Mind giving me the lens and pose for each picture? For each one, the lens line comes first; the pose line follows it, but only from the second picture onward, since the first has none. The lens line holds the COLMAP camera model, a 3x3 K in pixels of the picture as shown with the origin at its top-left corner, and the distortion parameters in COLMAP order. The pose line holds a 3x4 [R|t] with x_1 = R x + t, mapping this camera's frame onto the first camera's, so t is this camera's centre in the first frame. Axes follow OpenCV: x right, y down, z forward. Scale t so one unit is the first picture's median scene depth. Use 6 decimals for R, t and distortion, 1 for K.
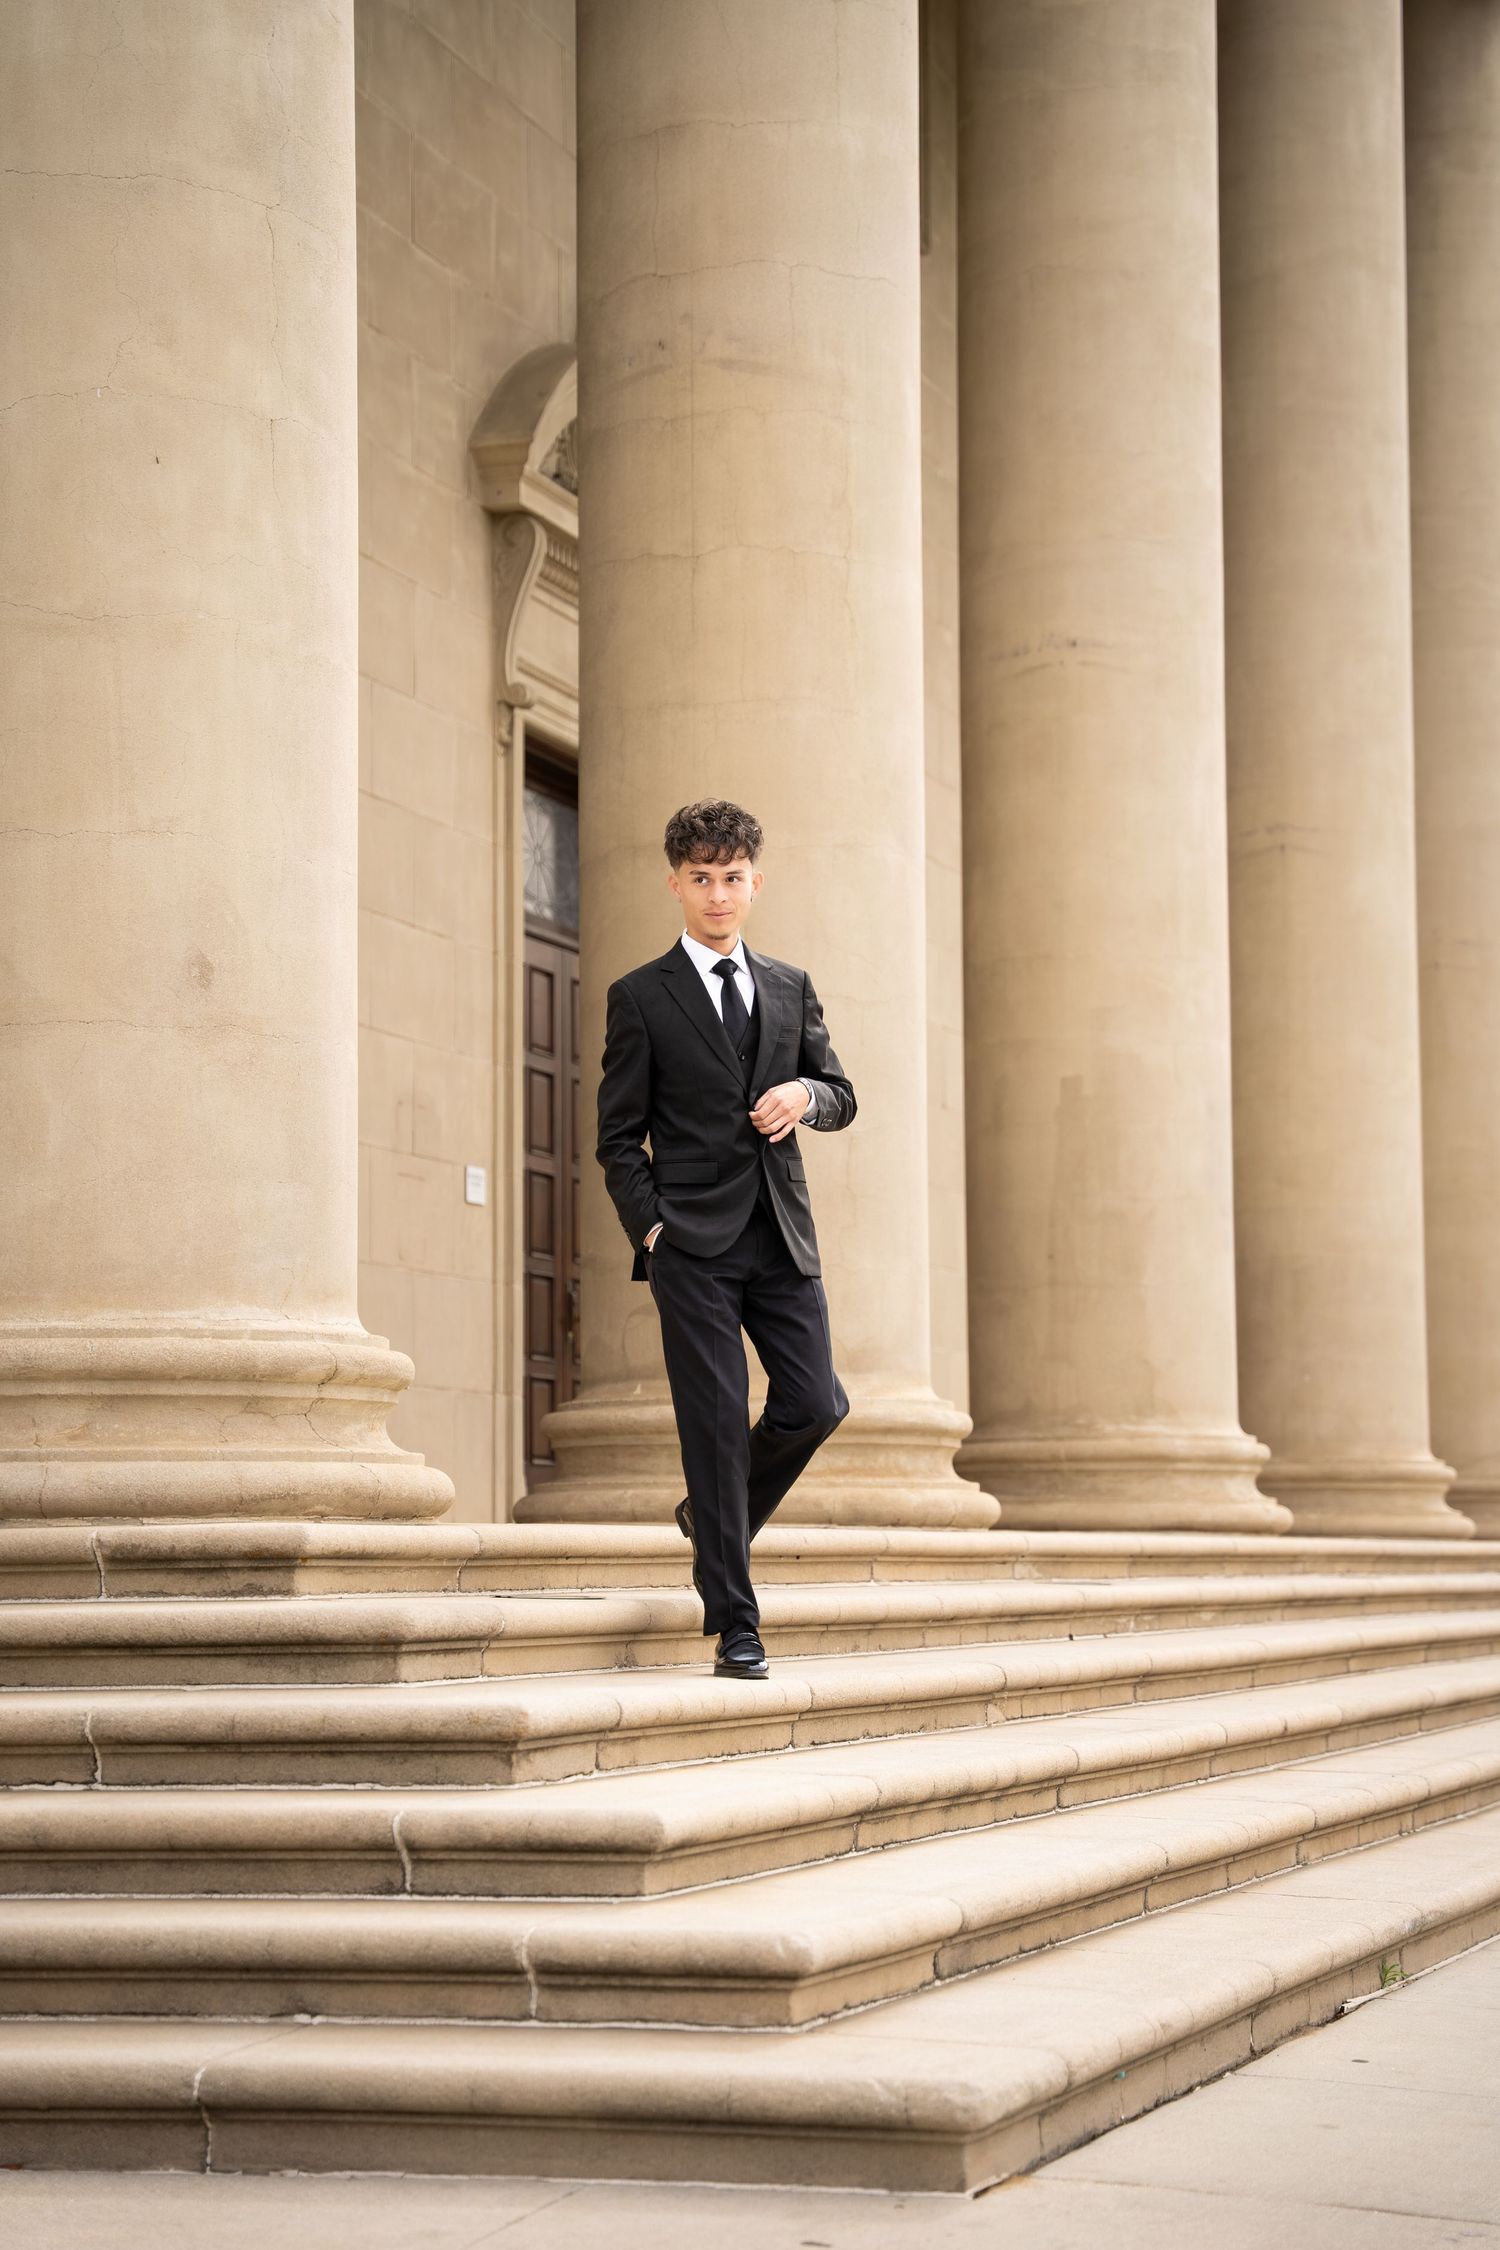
lens RADIAL K [[4281.6, 0, 759.0], [0, 4281.6, 1130.6], [0, 0, 1]] dist [0.271762, 0.000000]
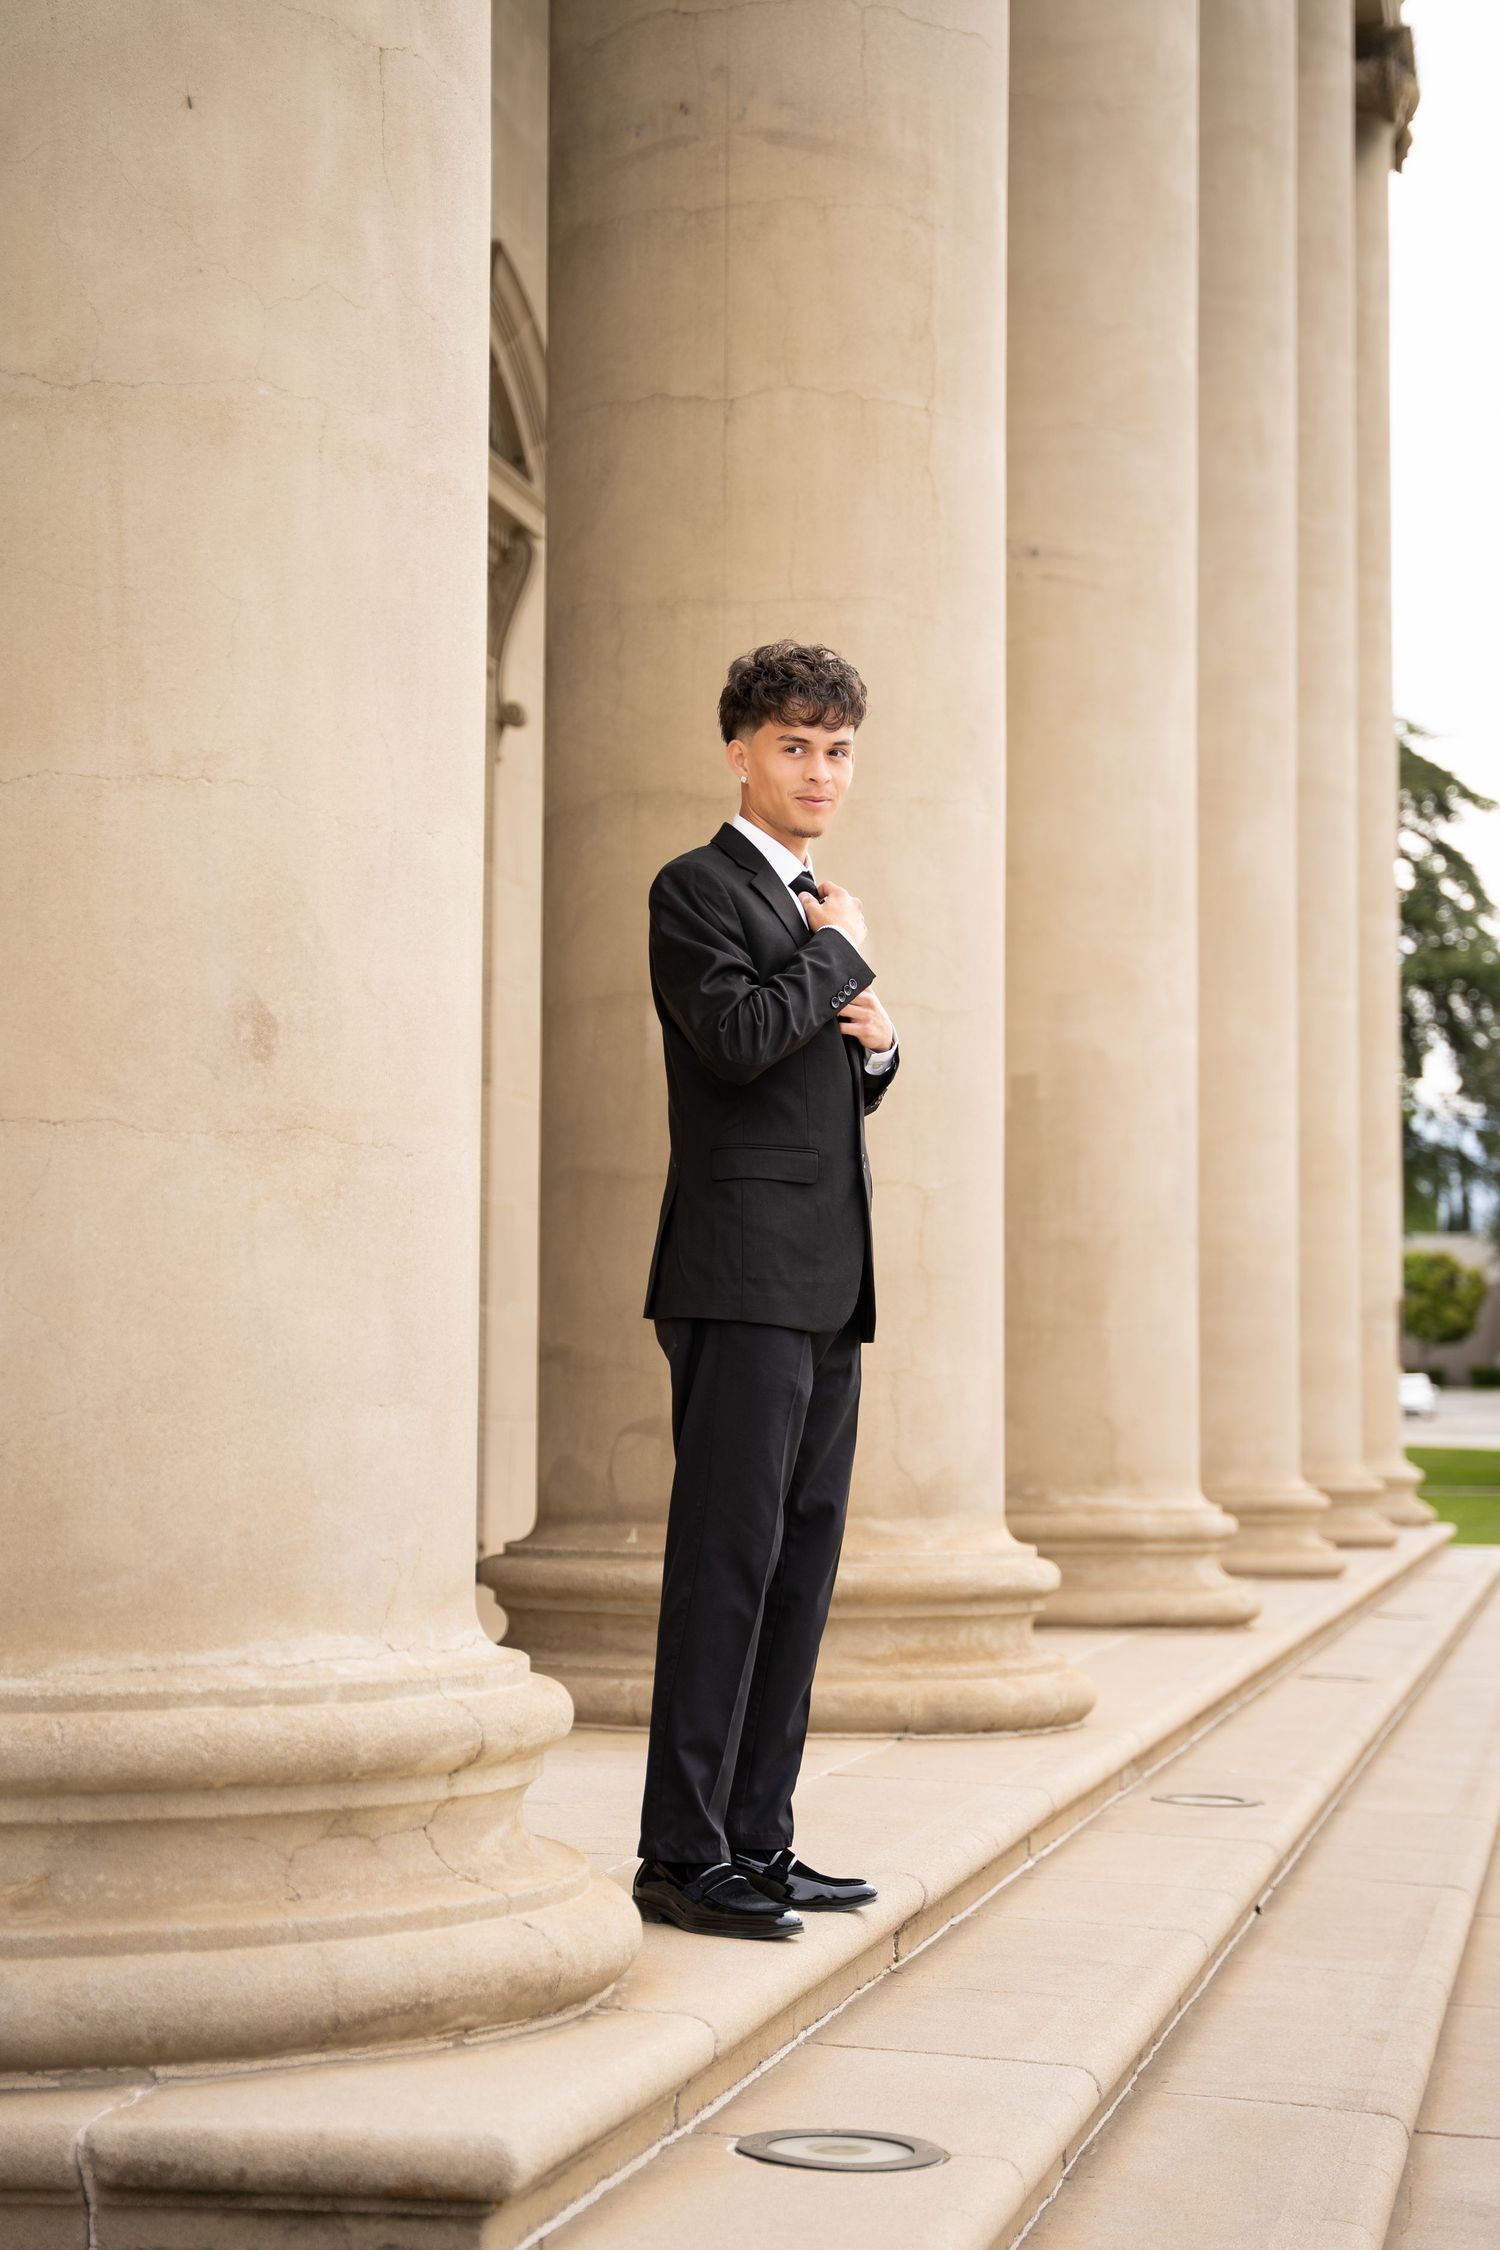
lens RADIAL K [[3940.4, 0, 735.6], [0, 3940.4, 1114.9], [0, 0, 1]] dist [0.215291, 0.000000]
pose [[0.994524, 0.021239, 0.102330, -0.081557], [-0.023460, 0.999514, 0.020545, -0.025870], [-0.101844, -0.022833, 0.994538, 0.329010]]
